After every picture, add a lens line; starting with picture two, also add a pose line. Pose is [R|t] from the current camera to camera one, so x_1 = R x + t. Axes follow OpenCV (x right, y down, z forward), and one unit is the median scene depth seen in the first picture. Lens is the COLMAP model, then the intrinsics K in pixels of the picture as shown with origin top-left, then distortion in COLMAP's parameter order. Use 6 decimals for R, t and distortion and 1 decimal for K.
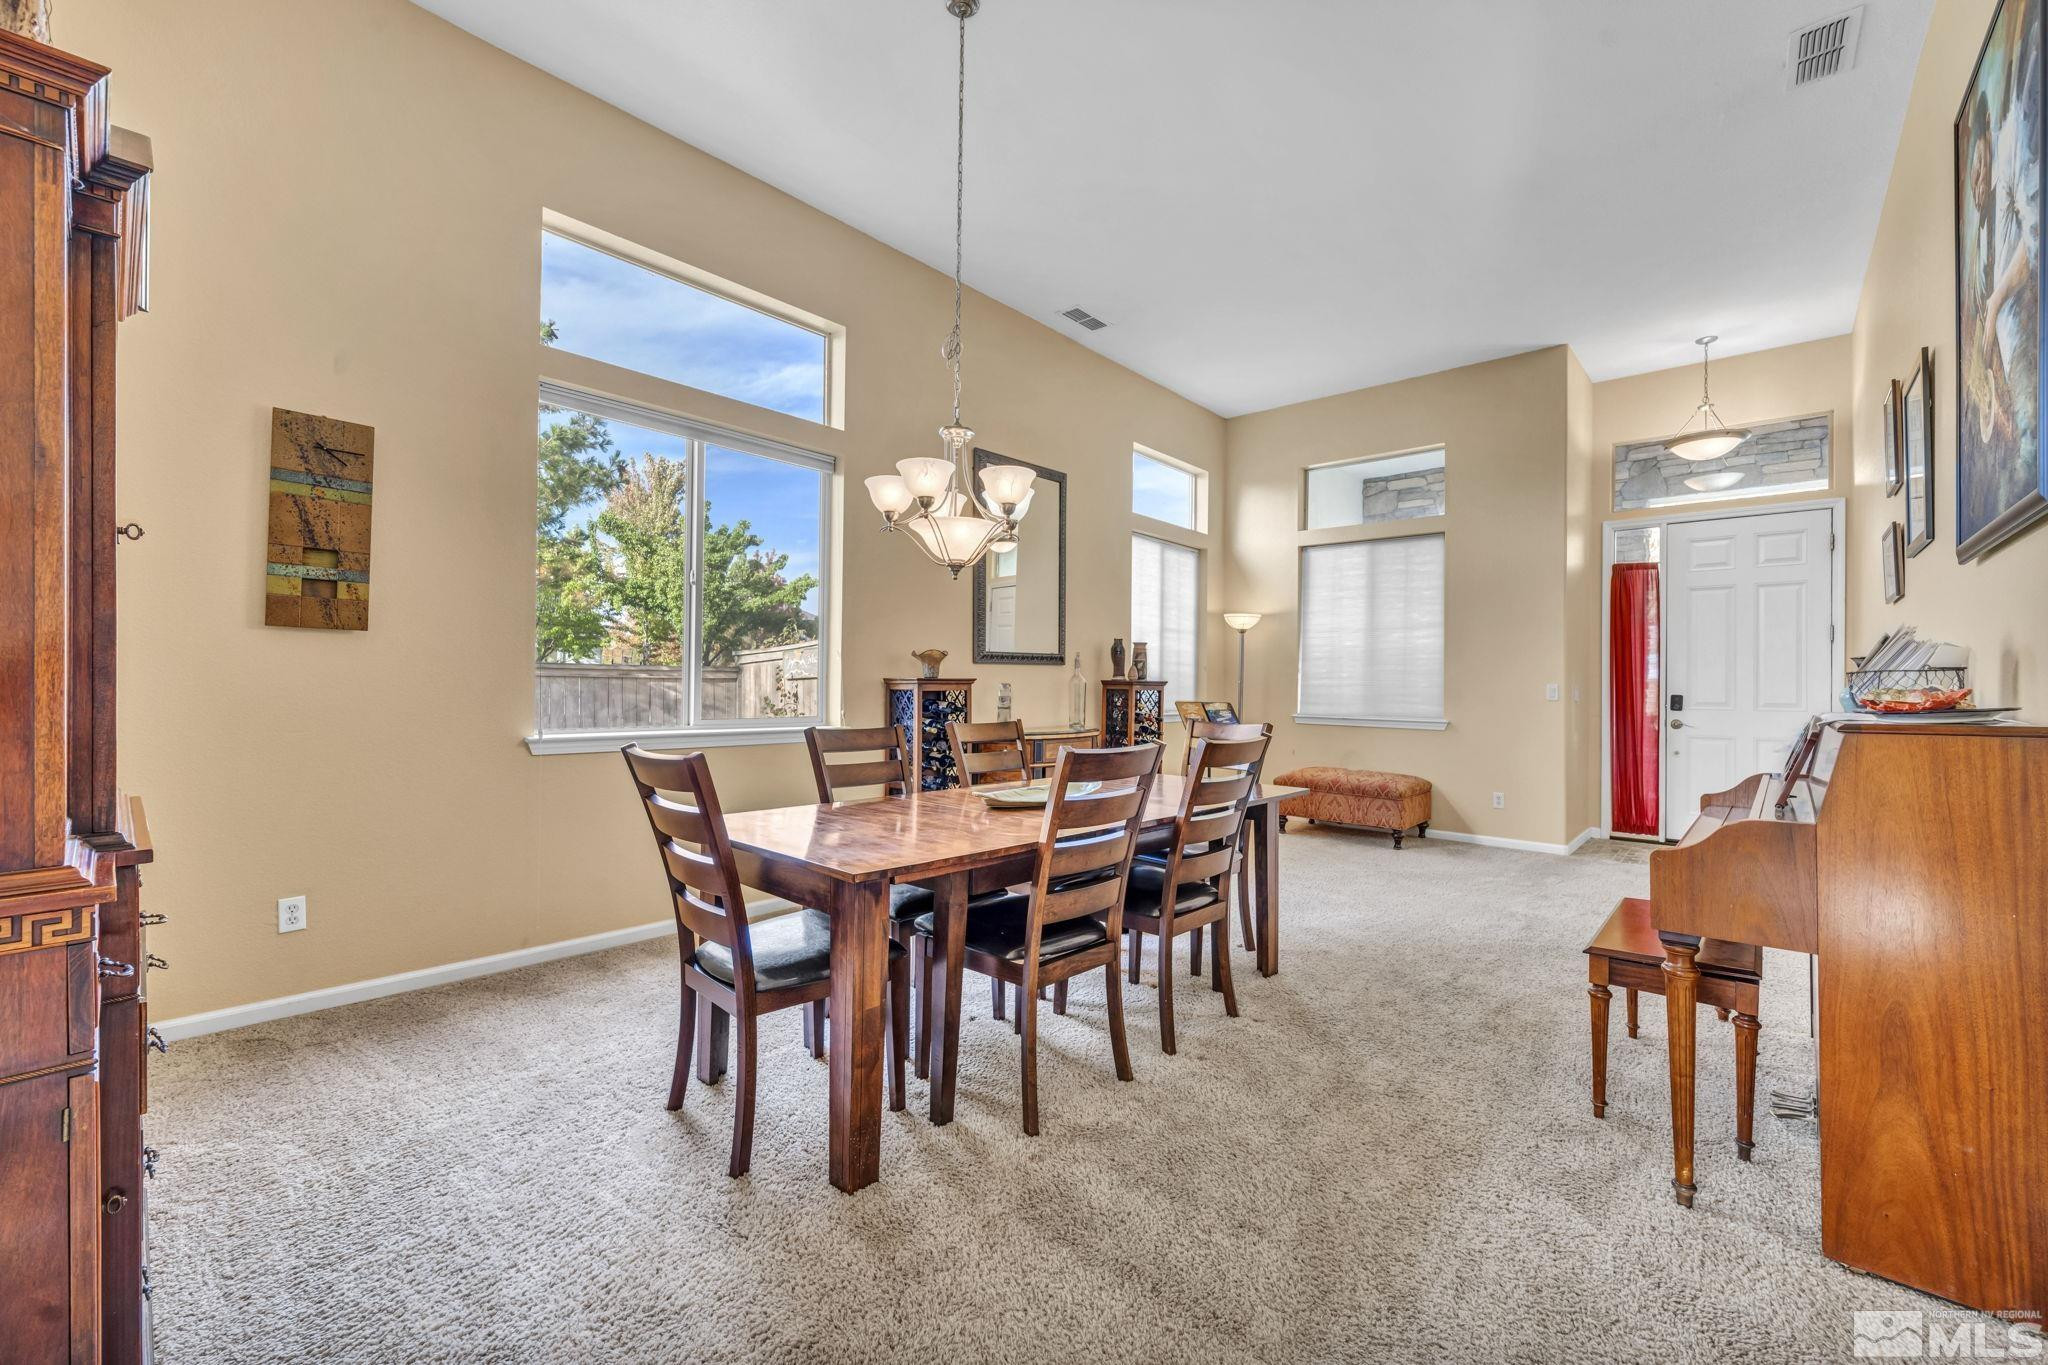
lens RADIAL K [[825.3, 0, 1038.8], [0, 825.3, 683.8], [0, 0, 1]] dist [0.003373, 0.000234]
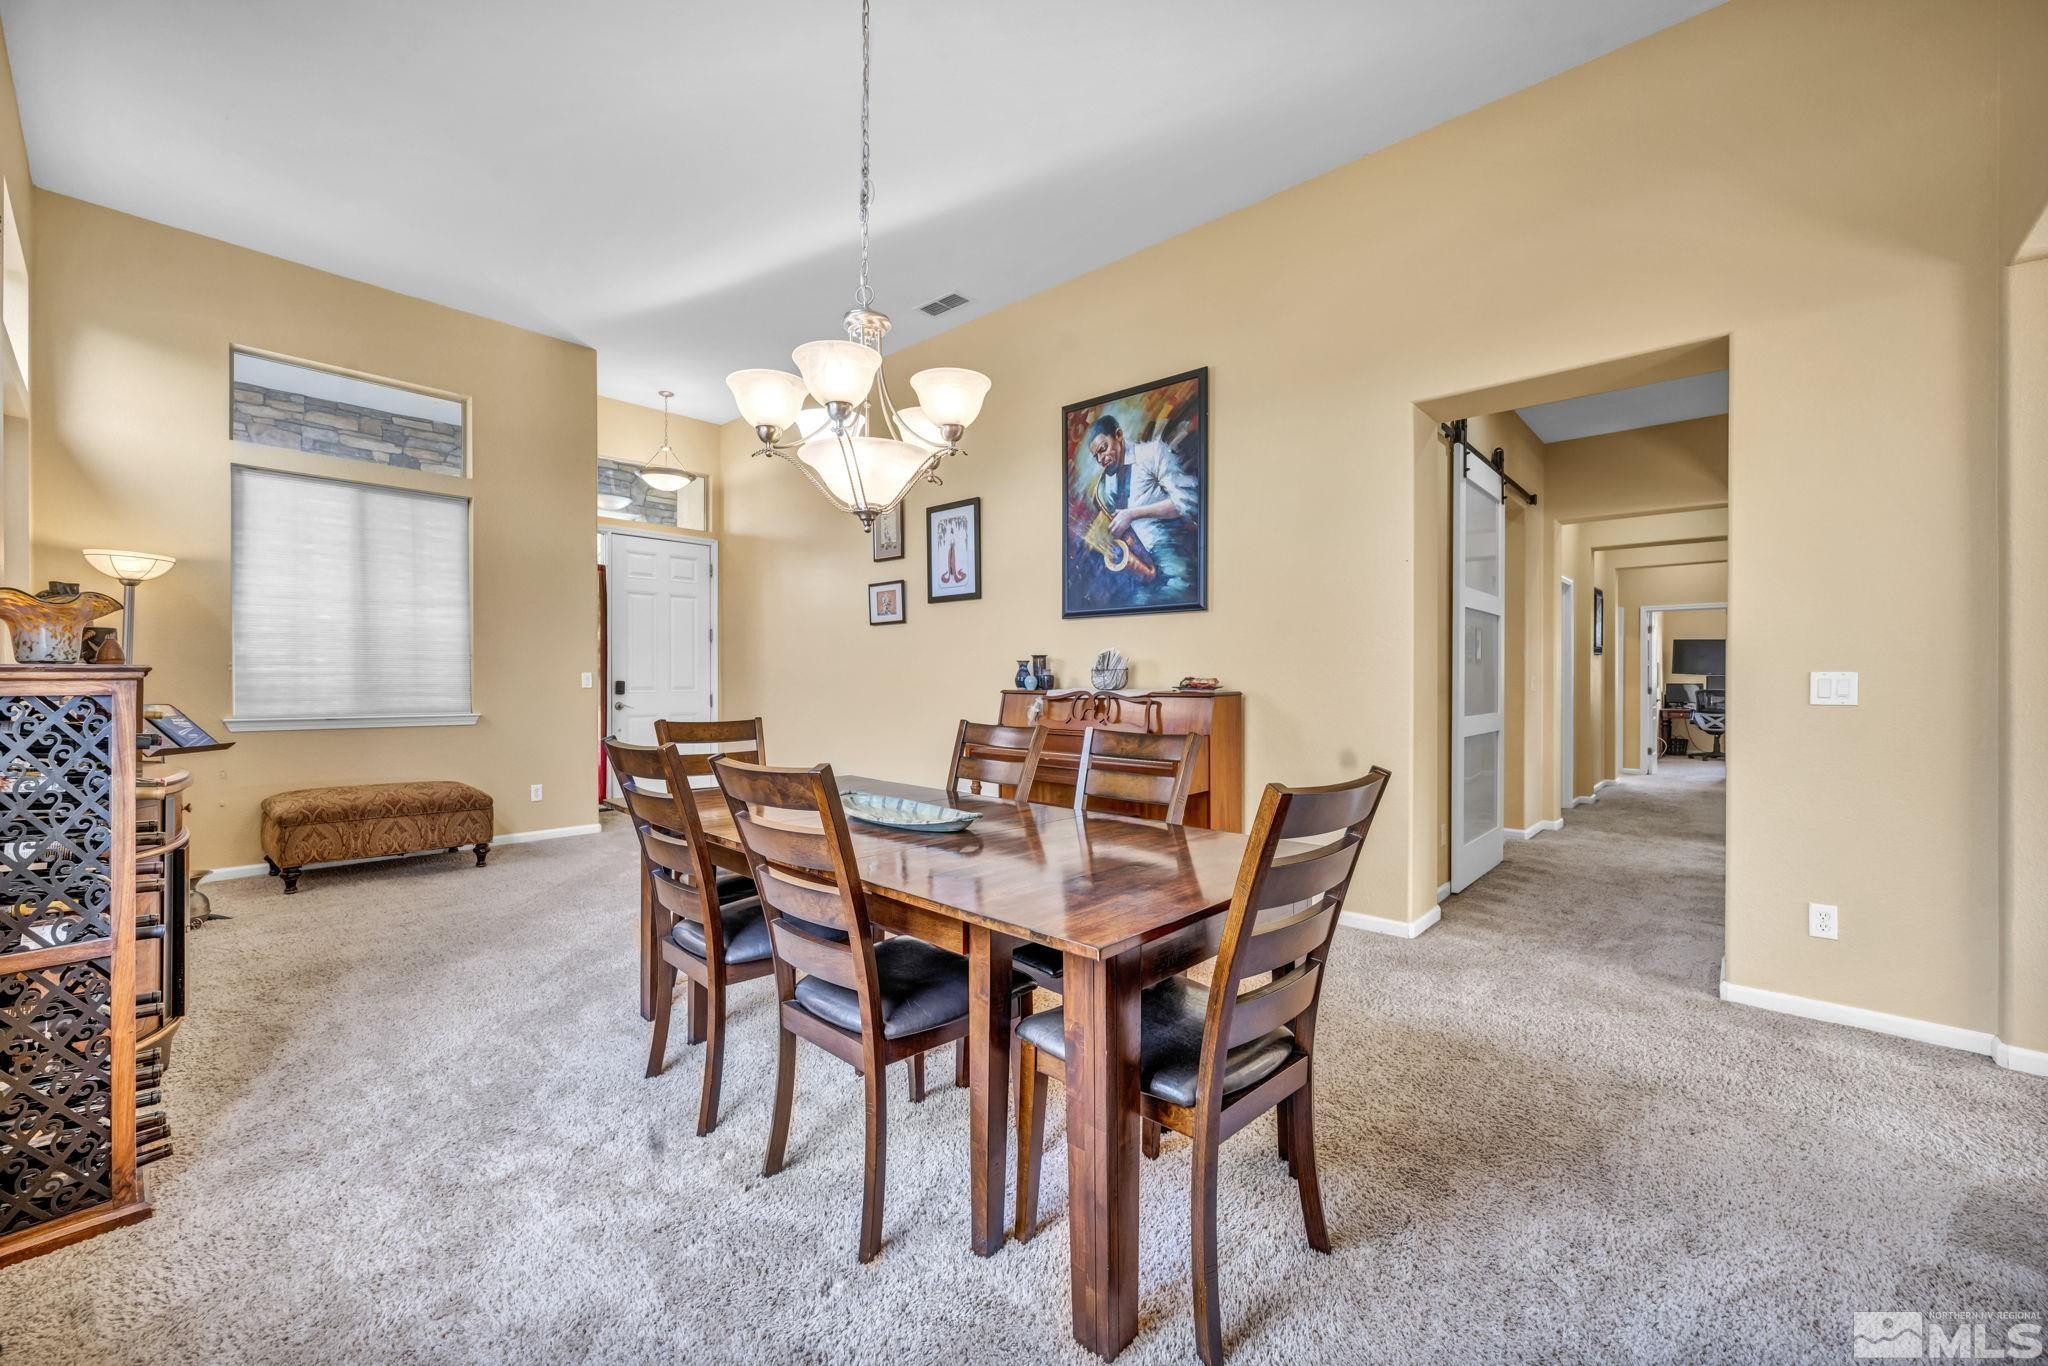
lens RADIAL K [[825.3, 0, 1022.6], [0, 825.3, 676.5], [0, 0, 1]] dist [0.003373, 0.000234]
pose [[0.017247, -0.007139, 0.999826, -0.369056], [-0.005130, 0.999961, 0.007229, -0.004369], [-0.999838, -0.005254, 0.017210, 0.388596]]
